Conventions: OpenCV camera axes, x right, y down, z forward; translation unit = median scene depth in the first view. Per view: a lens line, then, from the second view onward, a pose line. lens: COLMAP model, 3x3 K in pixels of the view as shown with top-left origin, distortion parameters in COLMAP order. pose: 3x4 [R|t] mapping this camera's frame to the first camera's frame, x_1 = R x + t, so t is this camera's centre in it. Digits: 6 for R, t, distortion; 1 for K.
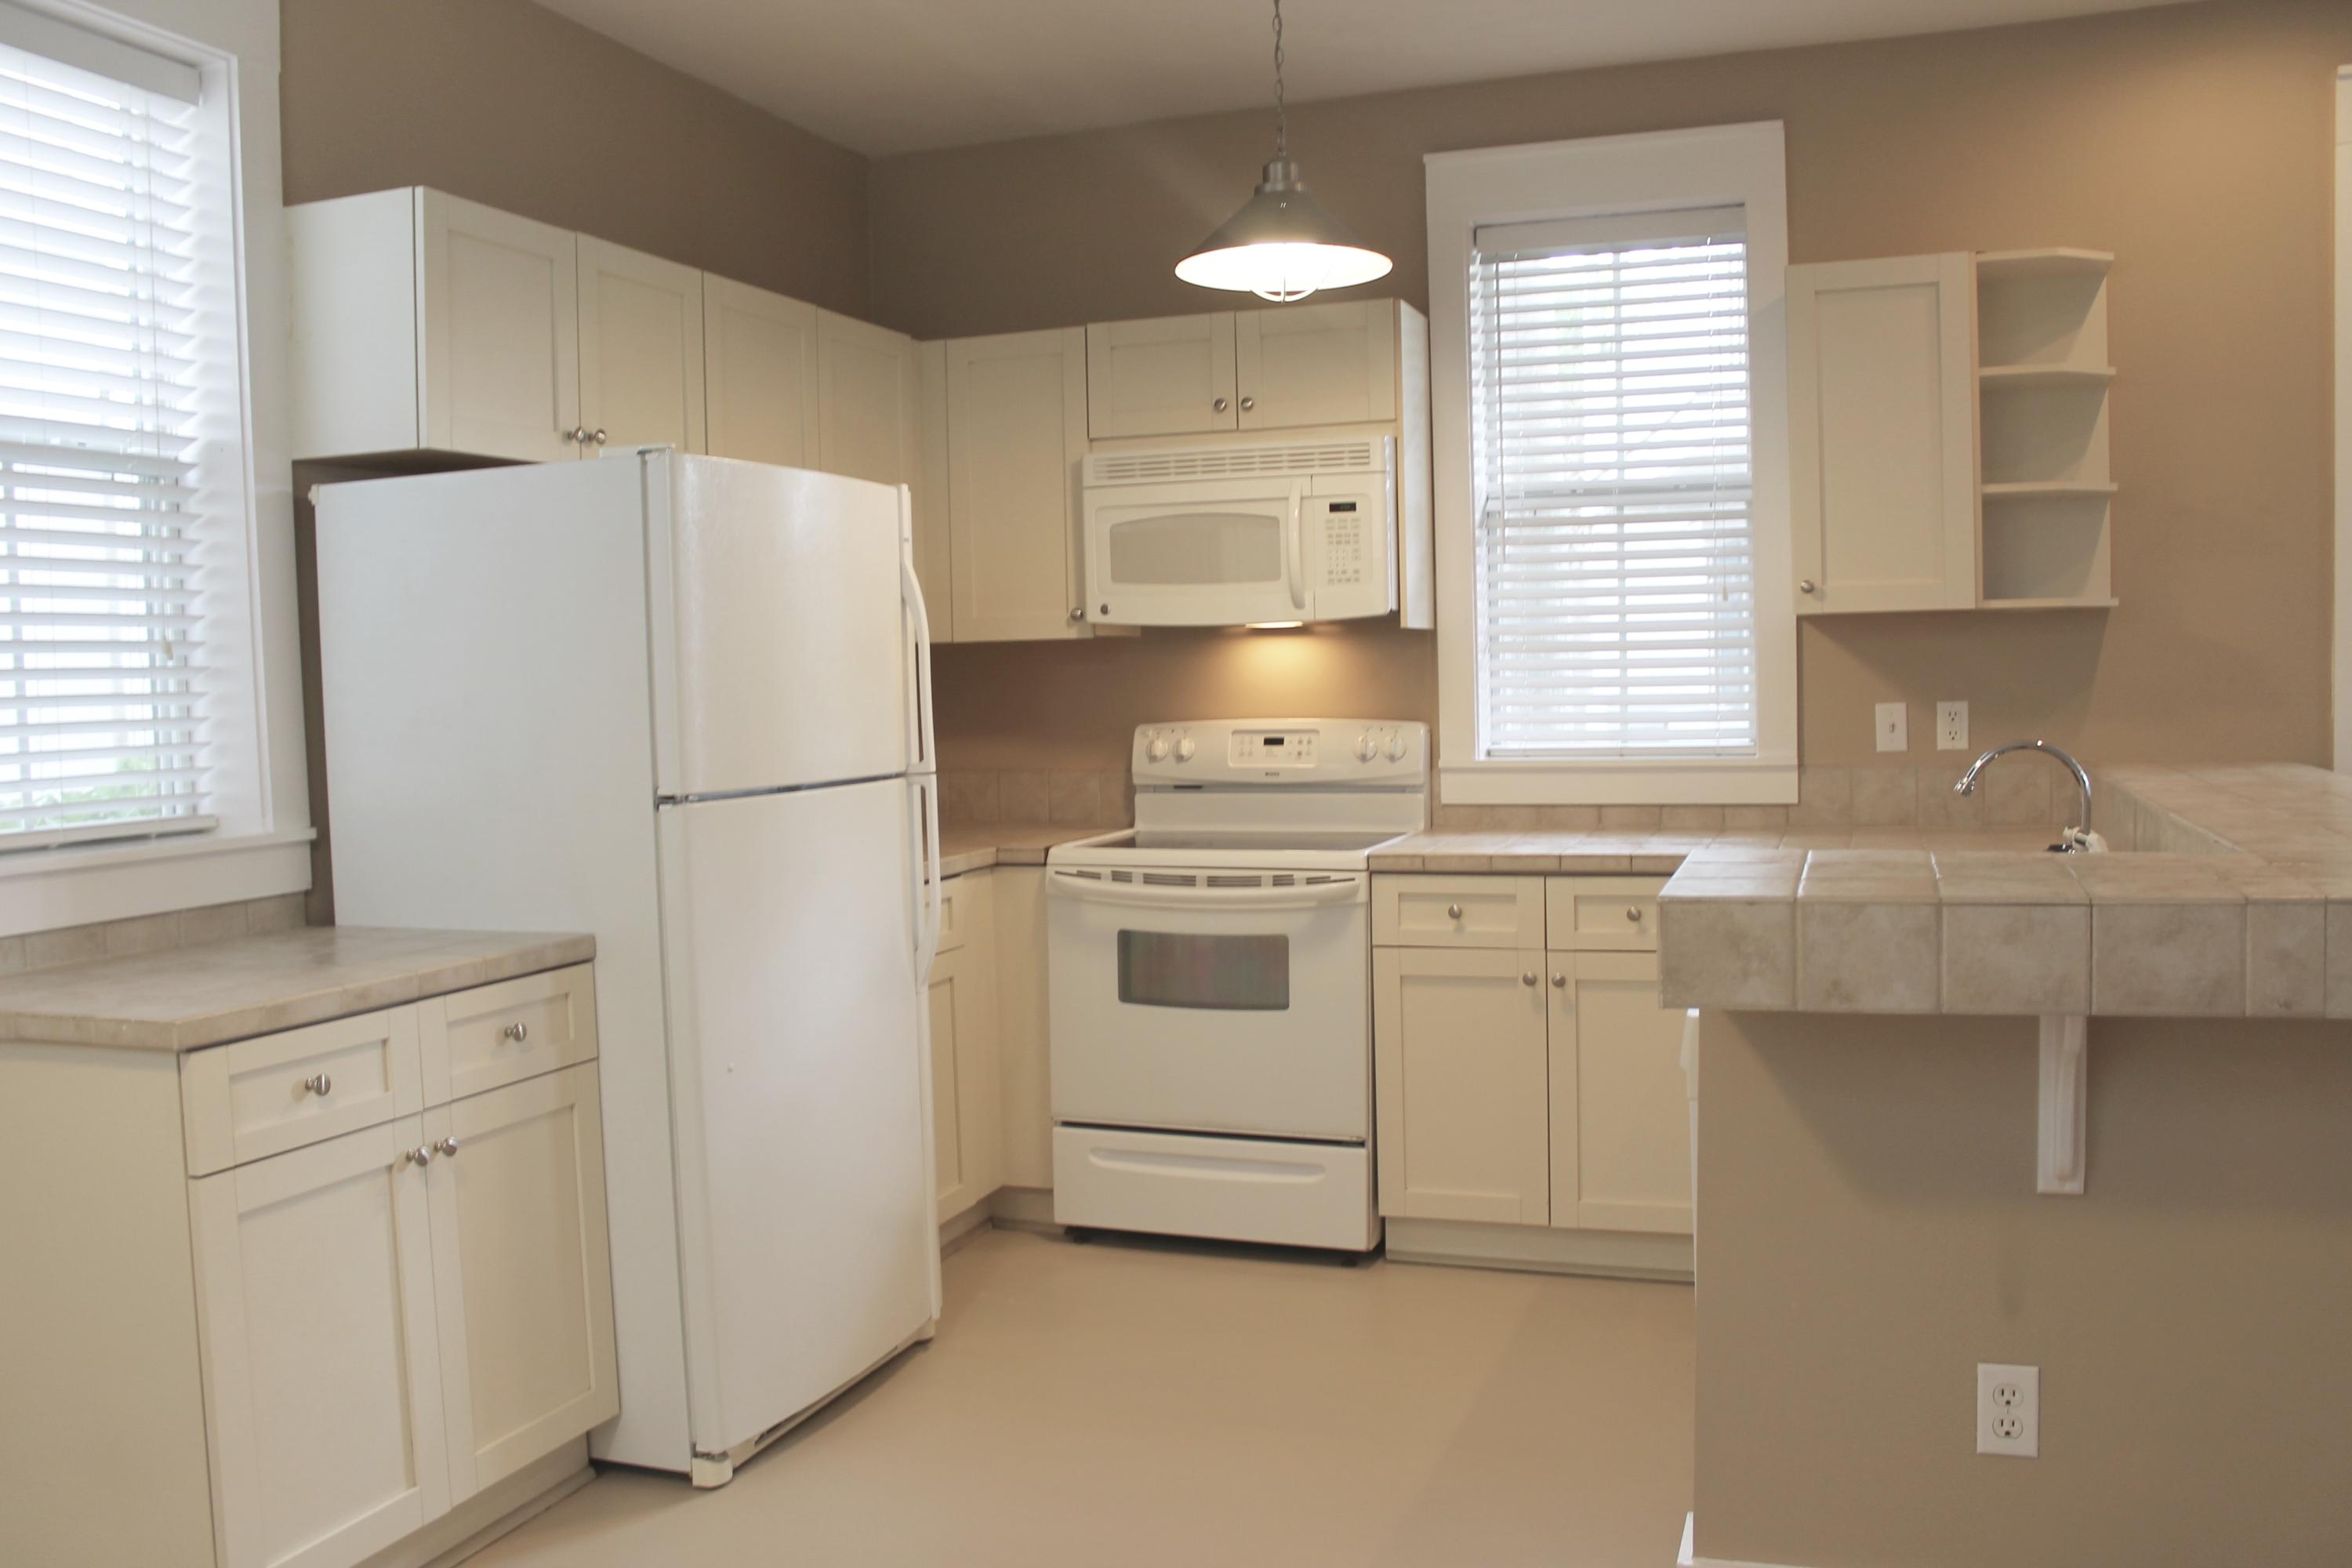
lens RADIAL K [[1965.4, 0, 1129.6], [0, 1965.4, 787.3], [0, 0, 1]] dist [-0.161081, 0.136398]
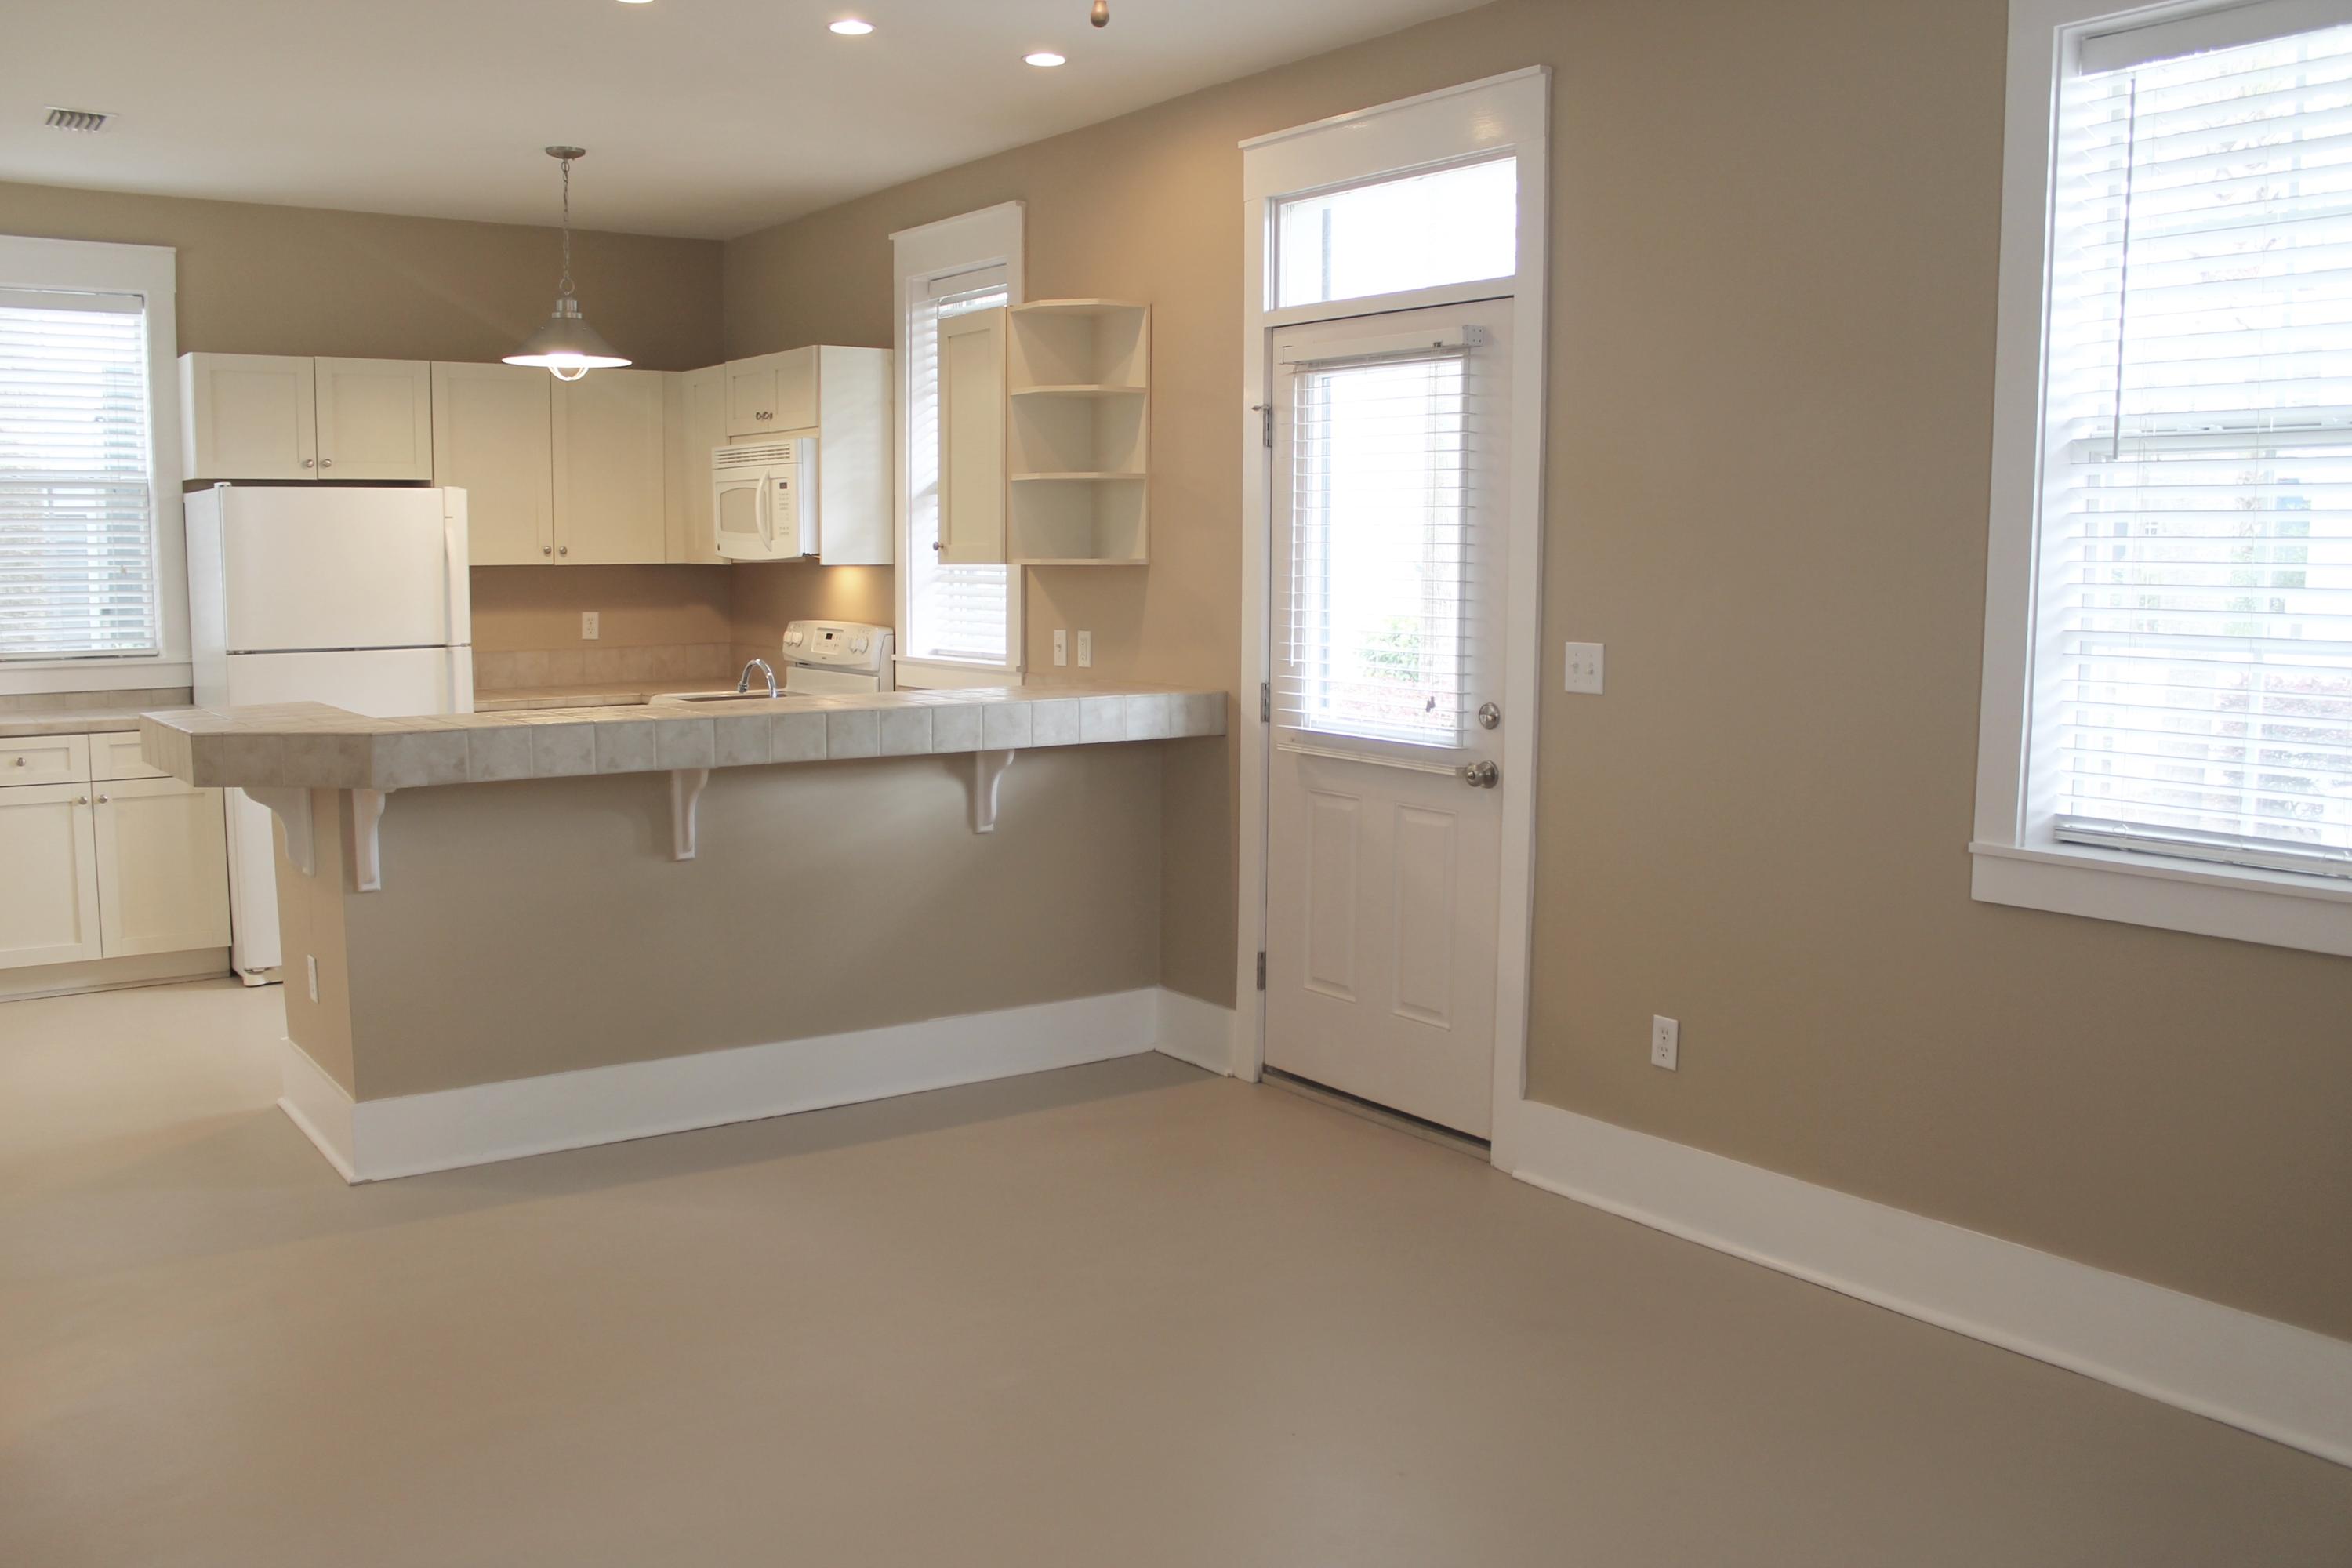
lens RADIAL K [[1965.4, 0, 1129.6], [0, 1965.4, 787.3], [0, 0, 1]] dist [-0.161081, 0.136398]
pose [[0.829236, 0.092842, -0.551134, 1.253561], [-0.054191, 0.994816, 0.086047, -0.057340], [0.556265, -0.041487, 0.829968, -0.126597]]
